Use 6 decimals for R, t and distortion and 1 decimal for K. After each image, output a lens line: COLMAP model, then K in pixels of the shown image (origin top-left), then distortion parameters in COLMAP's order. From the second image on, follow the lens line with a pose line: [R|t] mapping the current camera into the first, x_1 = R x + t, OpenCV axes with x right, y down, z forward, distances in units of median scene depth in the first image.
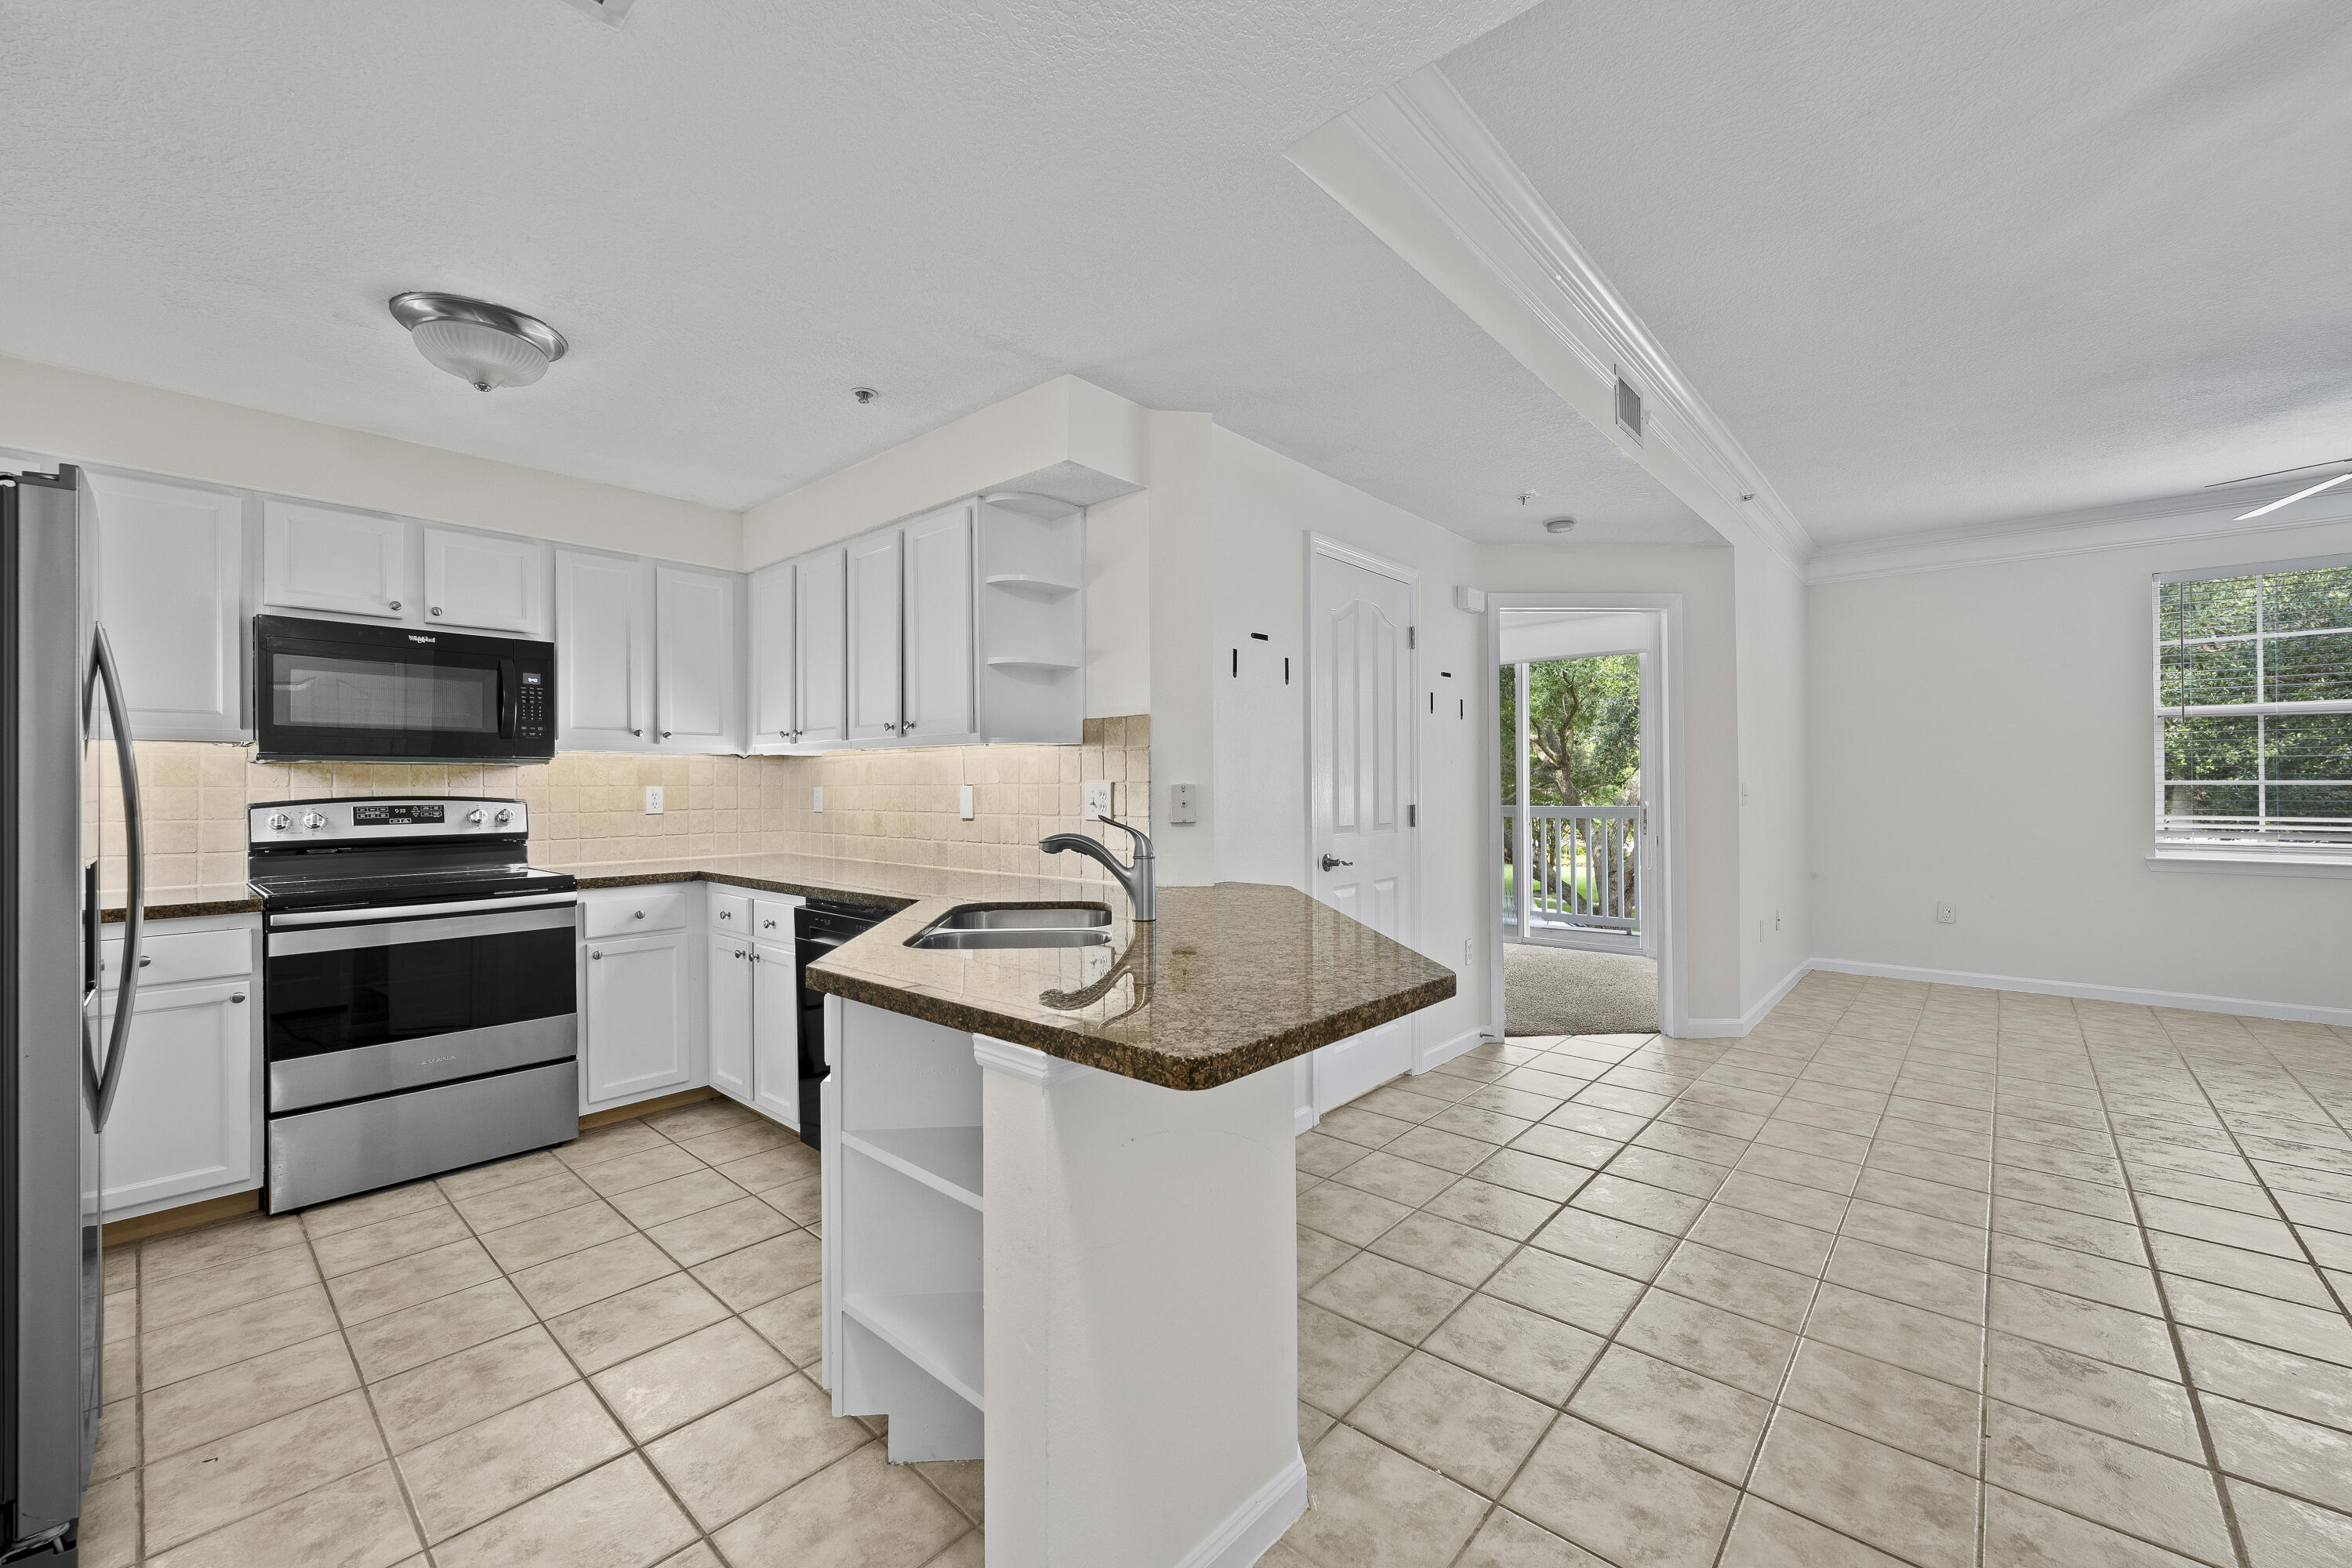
lens RADIAL K [[933.6, 0, 1176.0], [0, 933.6, 784.0], [0, 0, 1]] dist [-0.000146, 0.000596]
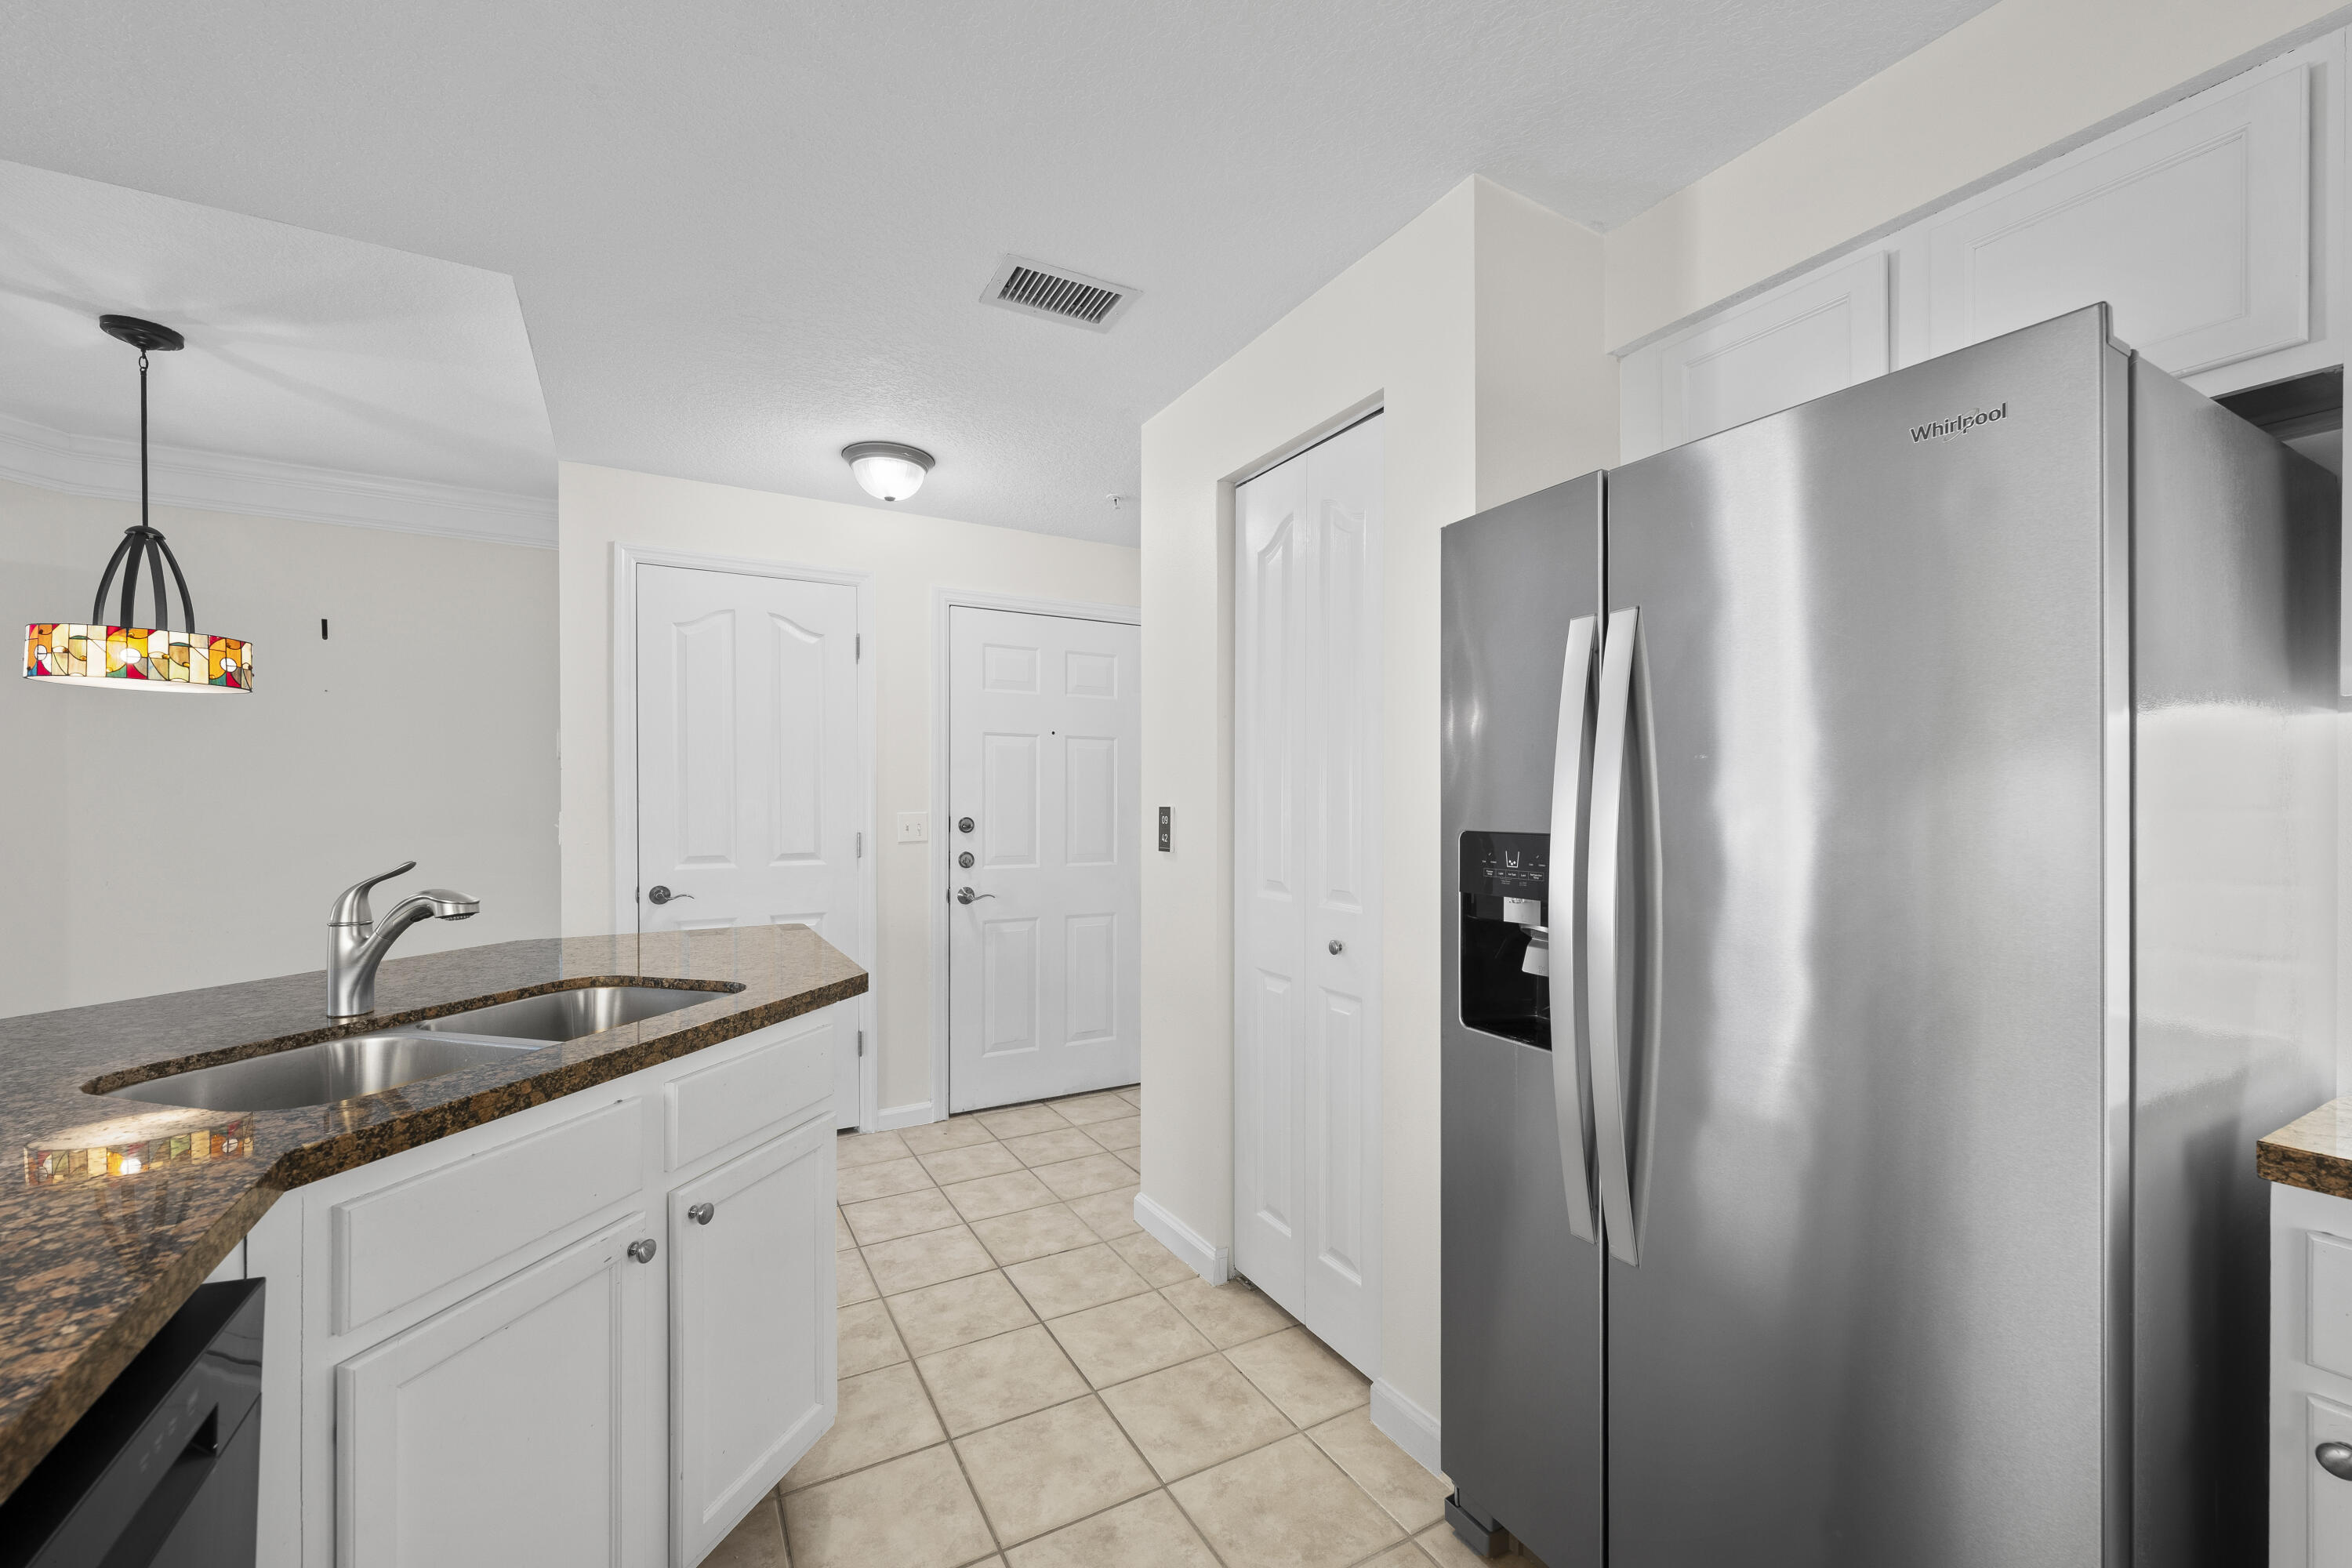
lens RADIAL K [[934.3, 0, 1172.8], [0, 934.3, 803.0], [0, 0, 1]] dist [0.000163, 0.000120]
pose [[-0.945632, 0.004609, 0.325207, -0.550954], [0.001903, 0.999961, -0.008639, -0.001758], [-0.325234, -0.007550, -0.945604, 0.964742]]
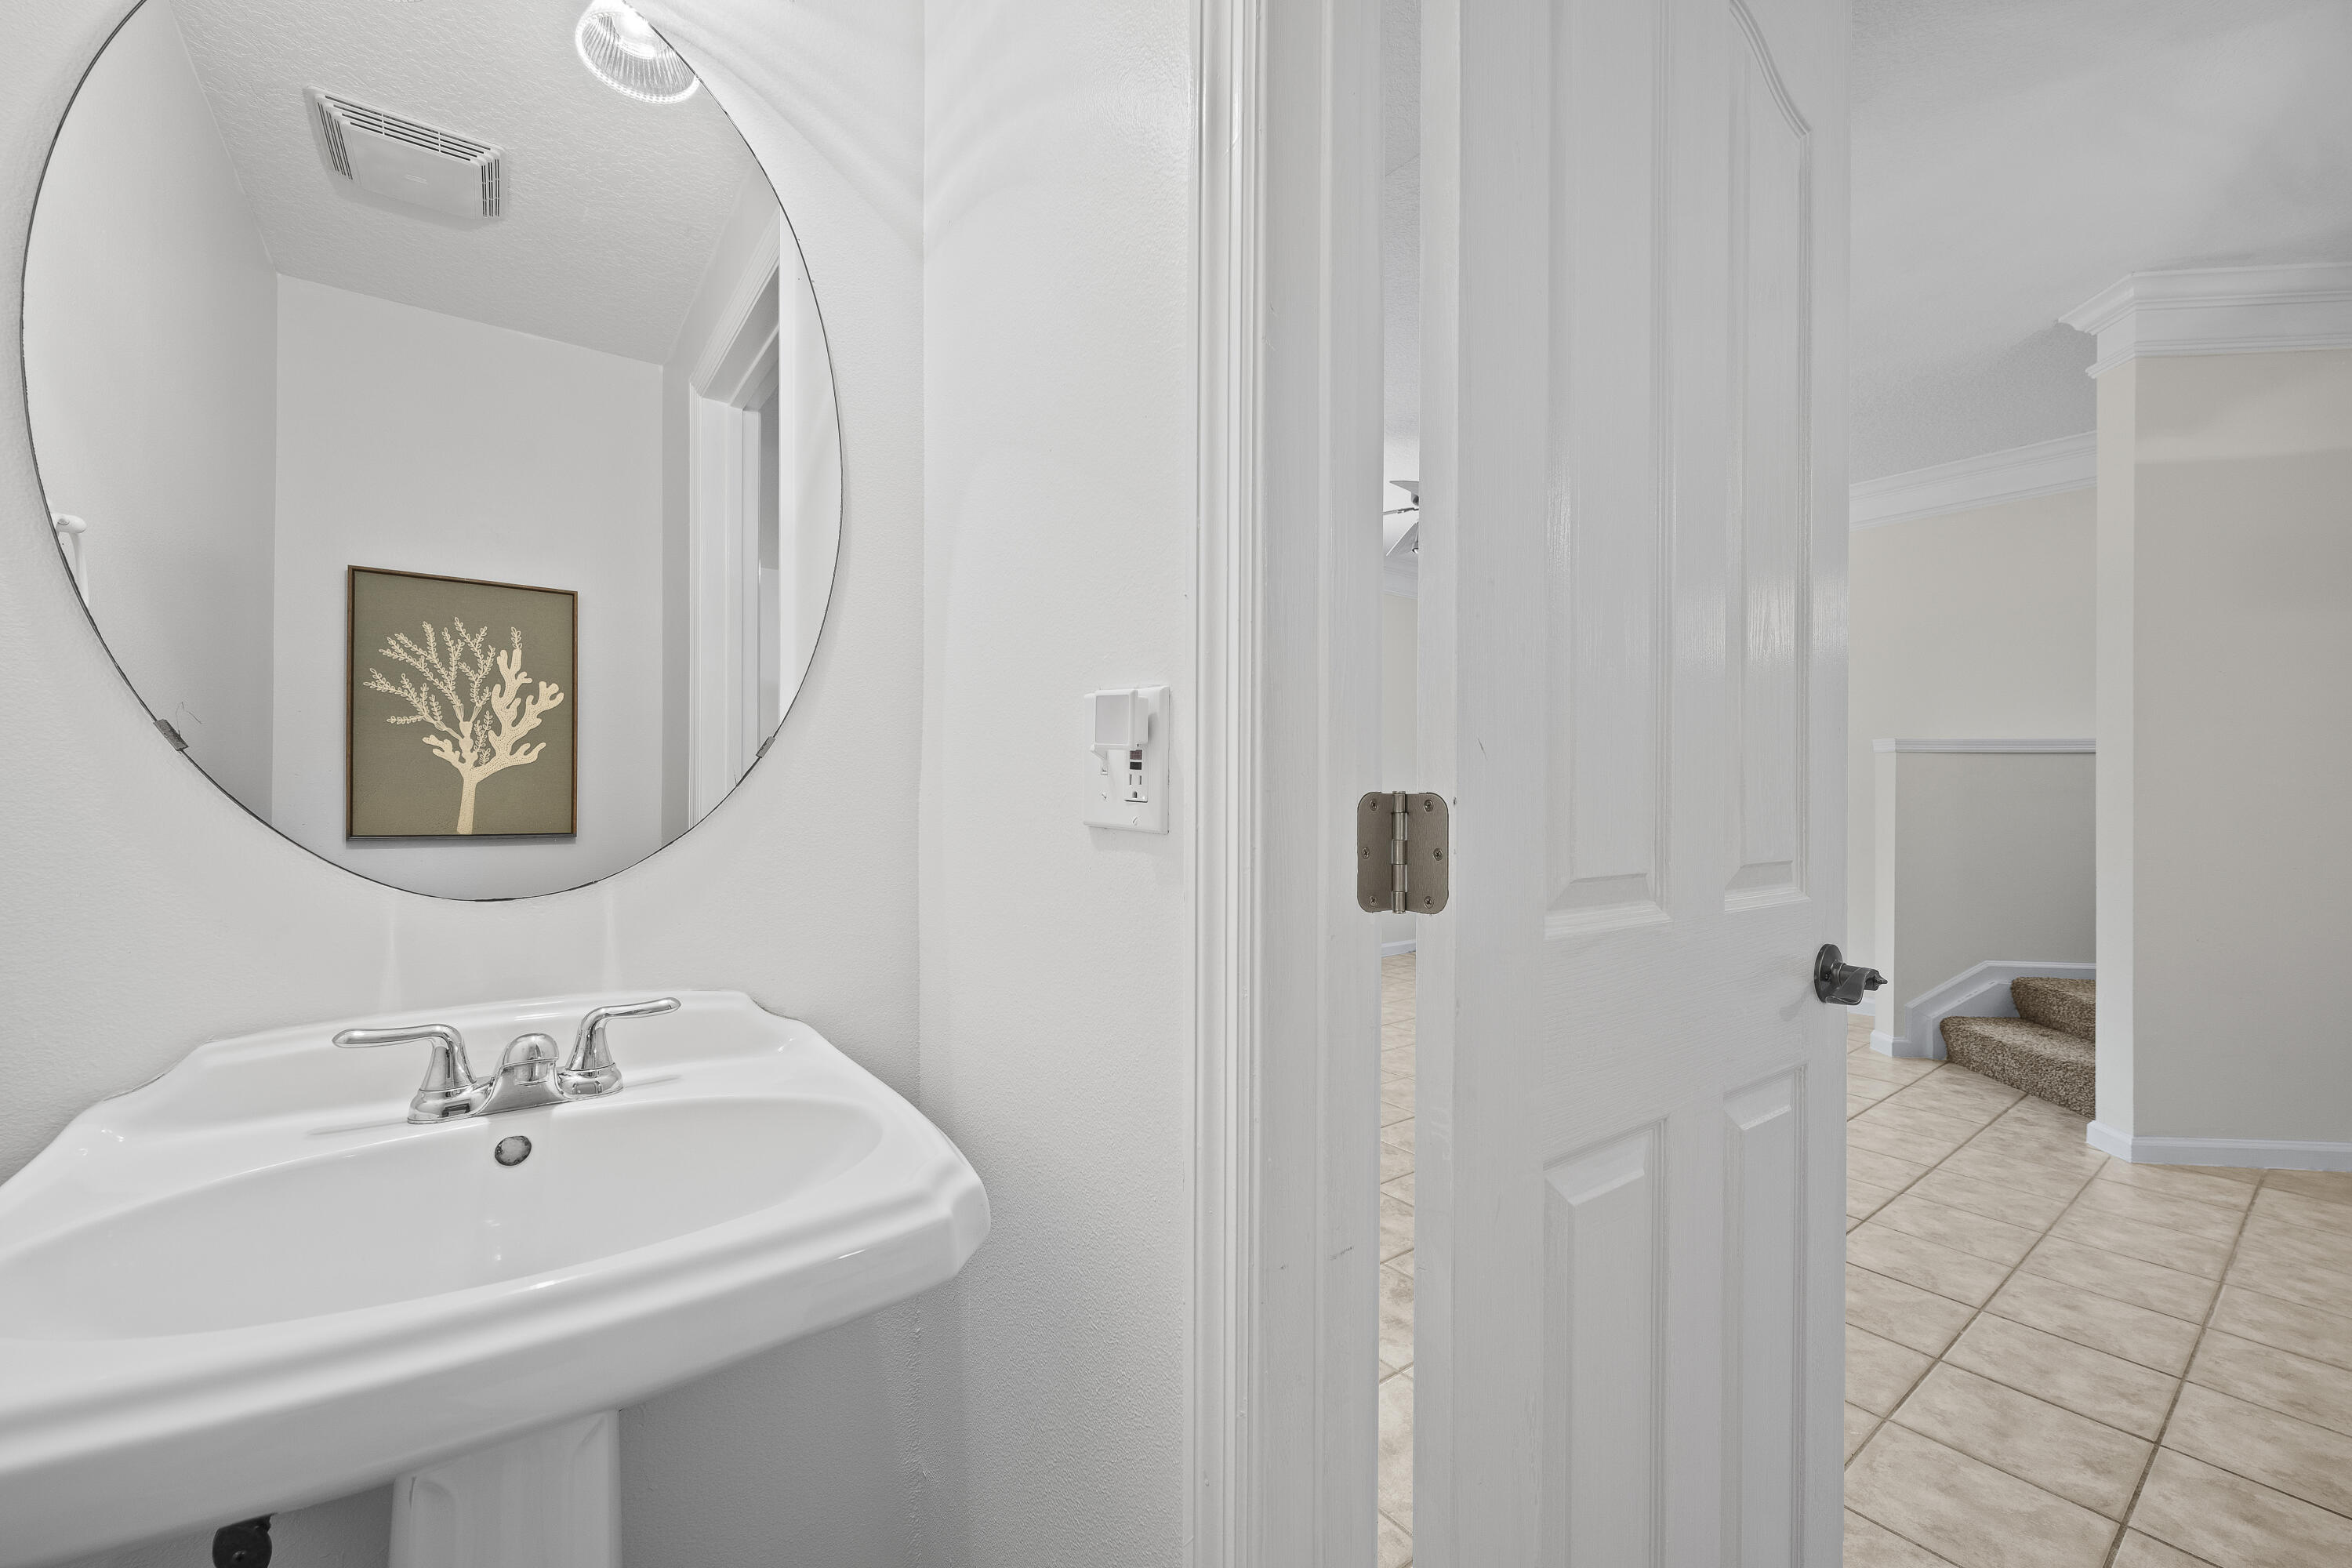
lens RADIAL K [[933.6, 0, 1176.0], [0, 933.6, 784.0], [0, 0, 1]] dist [-0.000146, 0.000596]
pose [[0.197012, 0.012831, 0.980317, 0.077588], [-0.010036, 0.999888, -0.011070, 0.027897], [-0.980350, -0.007658, 0.197119, 1.230277]]
